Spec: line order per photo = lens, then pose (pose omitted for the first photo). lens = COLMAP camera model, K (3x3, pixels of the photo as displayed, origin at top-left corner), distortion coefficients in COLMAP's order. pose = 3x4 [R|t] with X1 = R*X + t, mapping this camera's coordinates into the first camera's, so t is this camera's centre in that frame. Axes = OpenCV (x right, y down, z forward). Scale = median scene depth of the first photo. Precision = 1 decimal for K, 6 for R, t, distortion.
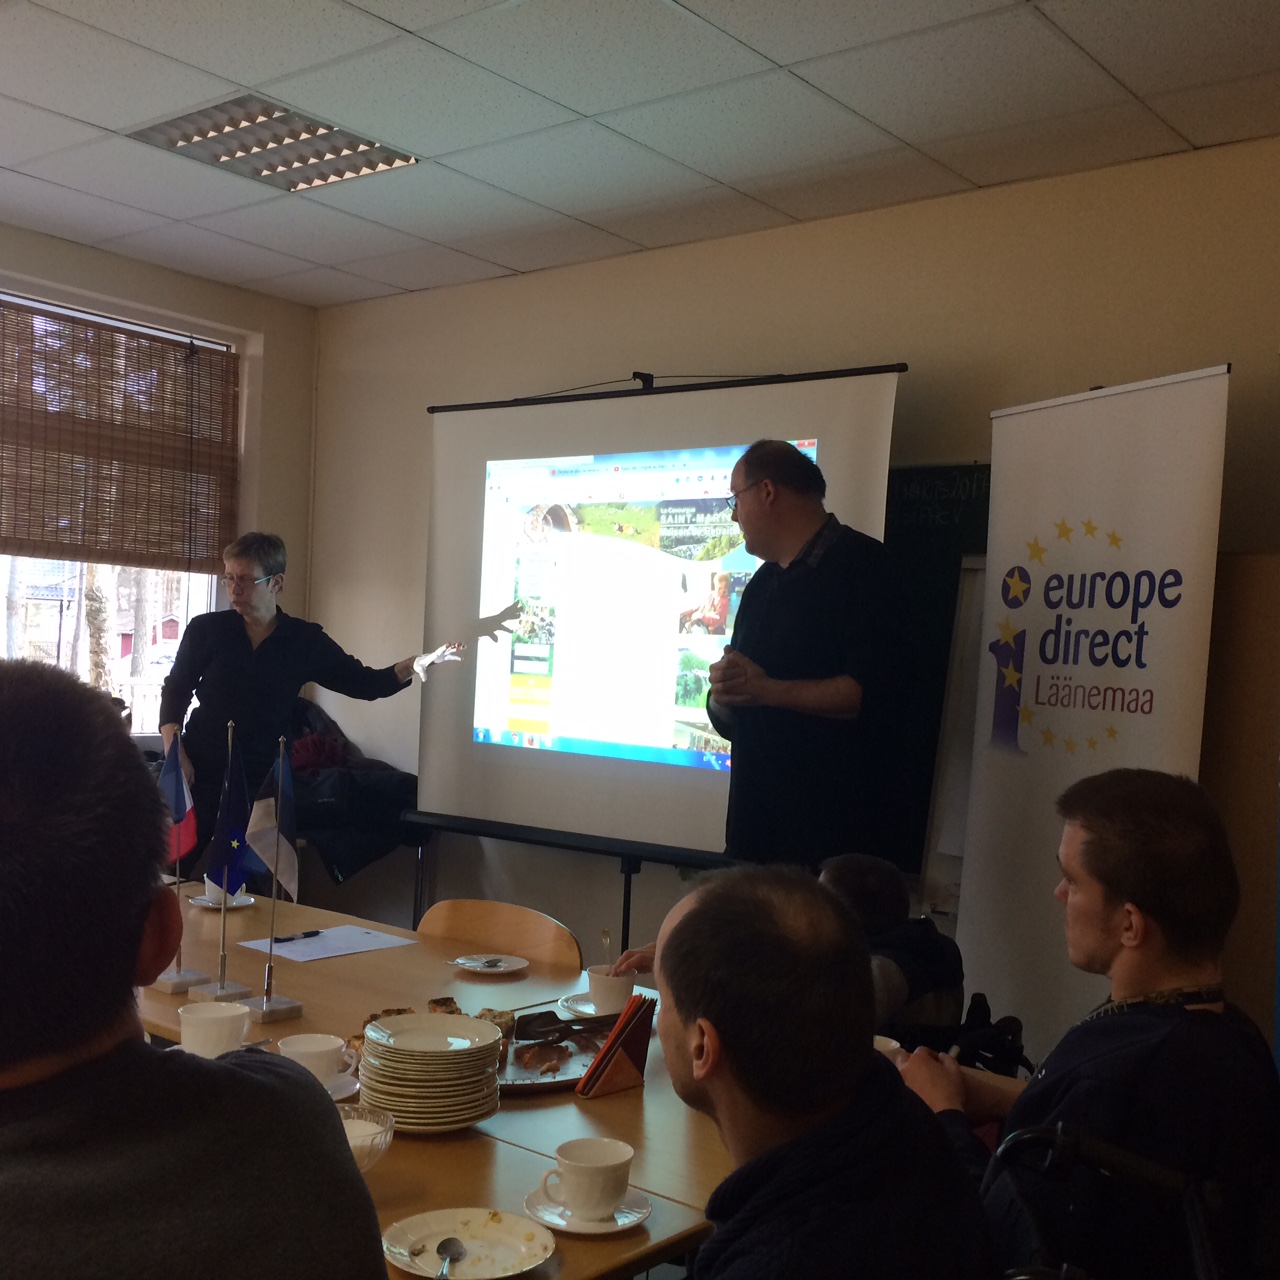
lens RADIAL K [[1447.6, 0, 640.0], [0, 1447.6, 640.0], [0, 0, 1]] dist [0.069427, -0.052647]
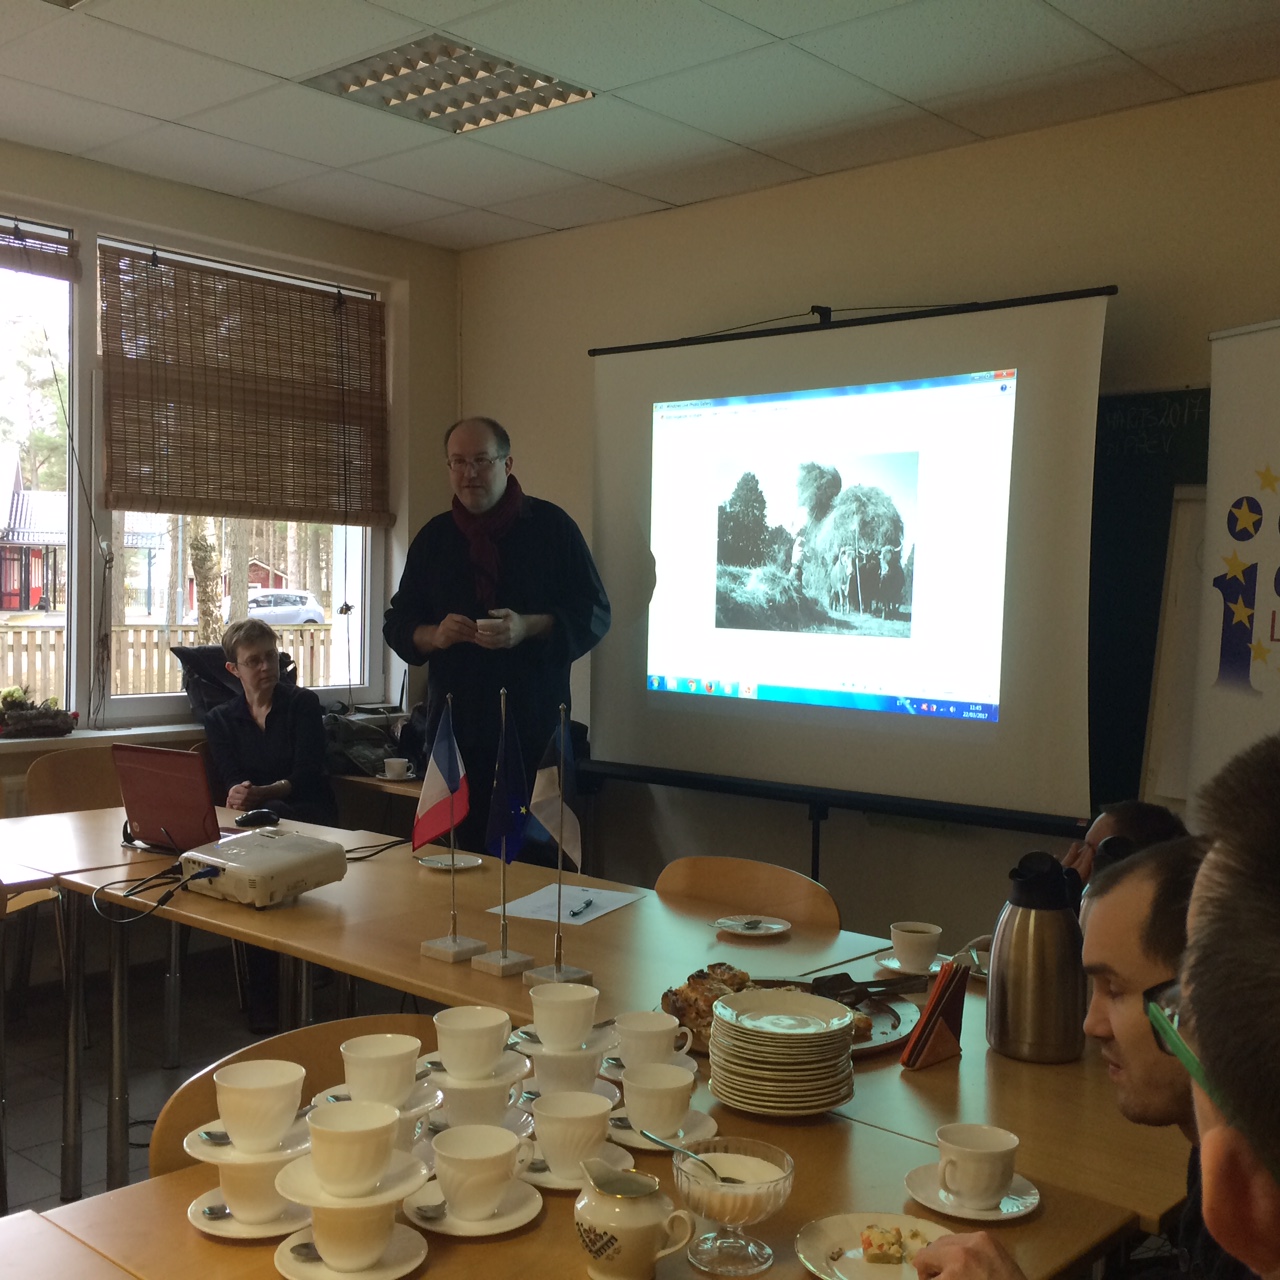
lens RADIAL K [[1447.6, 0, 640.0], [0, 1447.6, 640.0], [0, 0, 1]] dist [0.069427, -0.052647]
pose [[0.998383, -0.026248, -0.050416, -0.087883], [0.028598, 0.998511, 0.046457, -0.012304], [0.049122, -0.047824, 0.997647, 0.019995]]
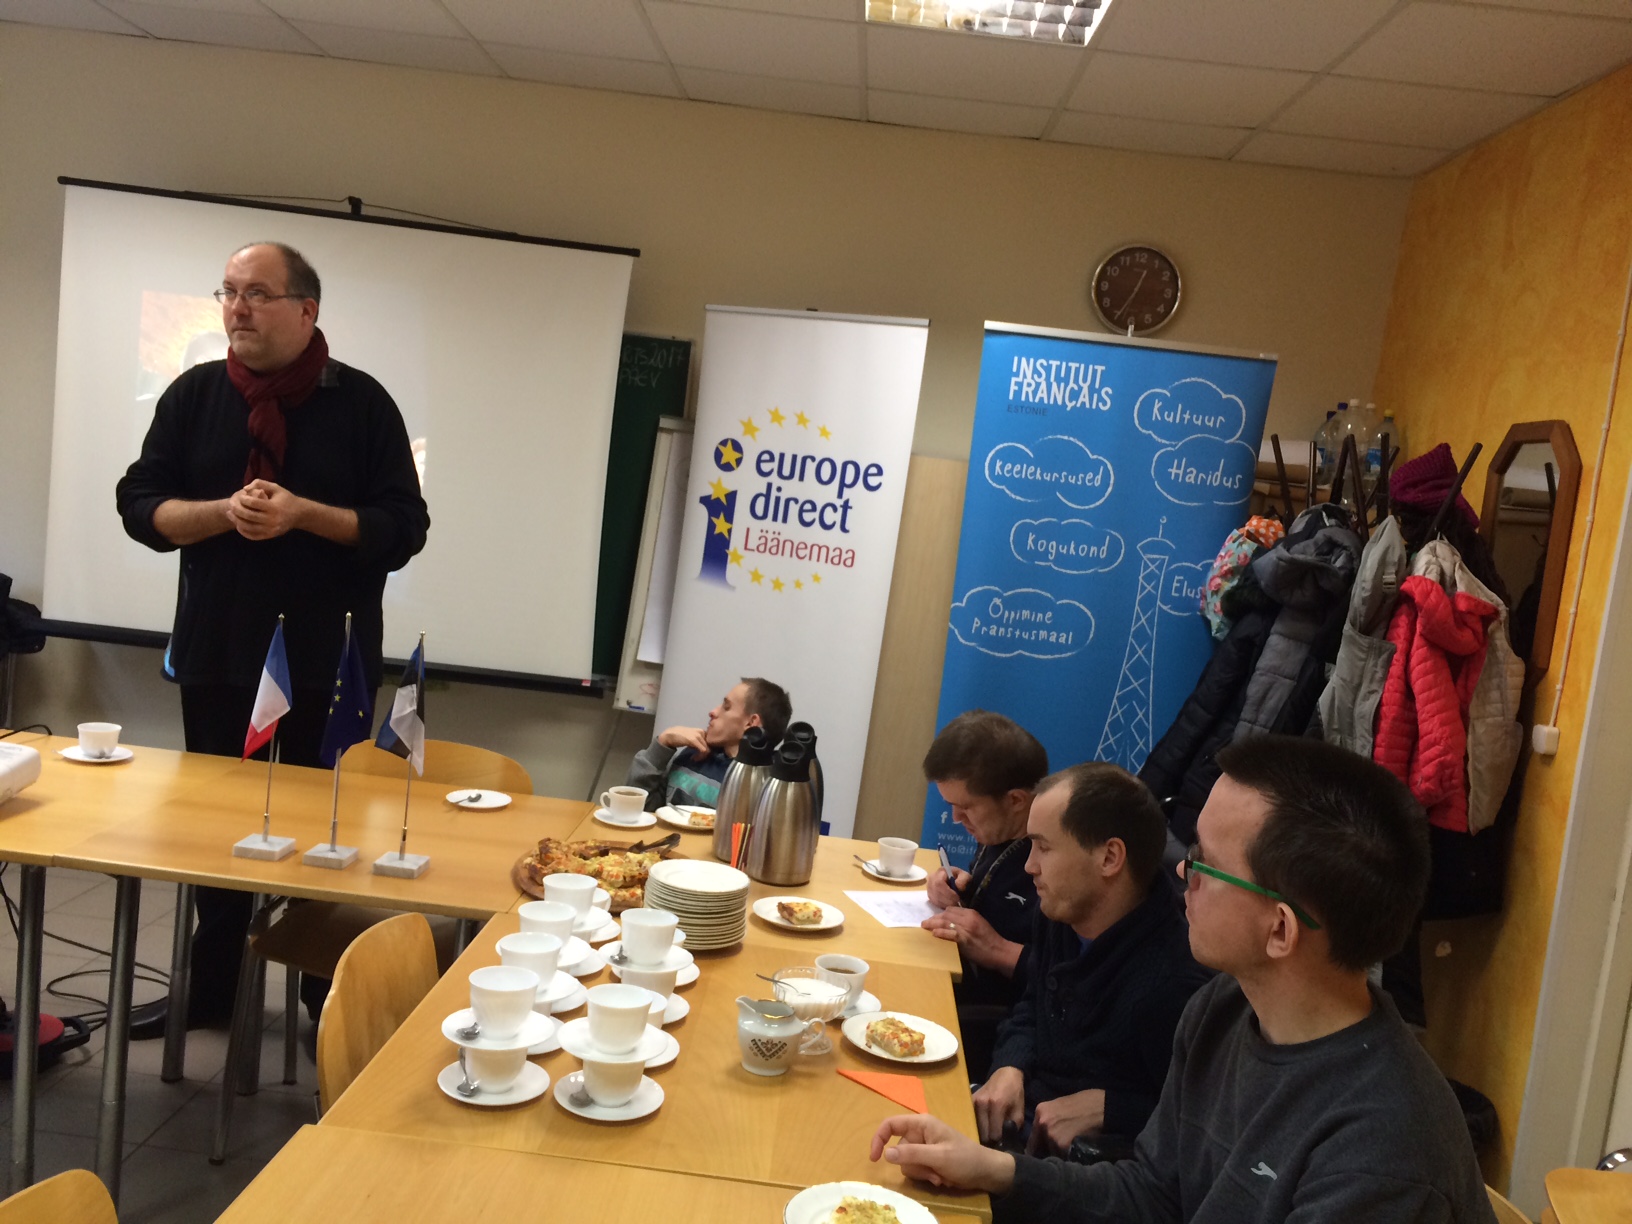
lens RADIAL K [[1386.1, 0, 816.0], [0, 1386.1, 612.0], [0, 0, 1]] dist [0.080110, -0.117407]
pose [[0.792584, -0.018265, 0.609489, -0.403435], [-0.086998, 0.985938, 0.142679, -0.077769], [-0.603524, -0.166109, 0.779850, -0.004384]]
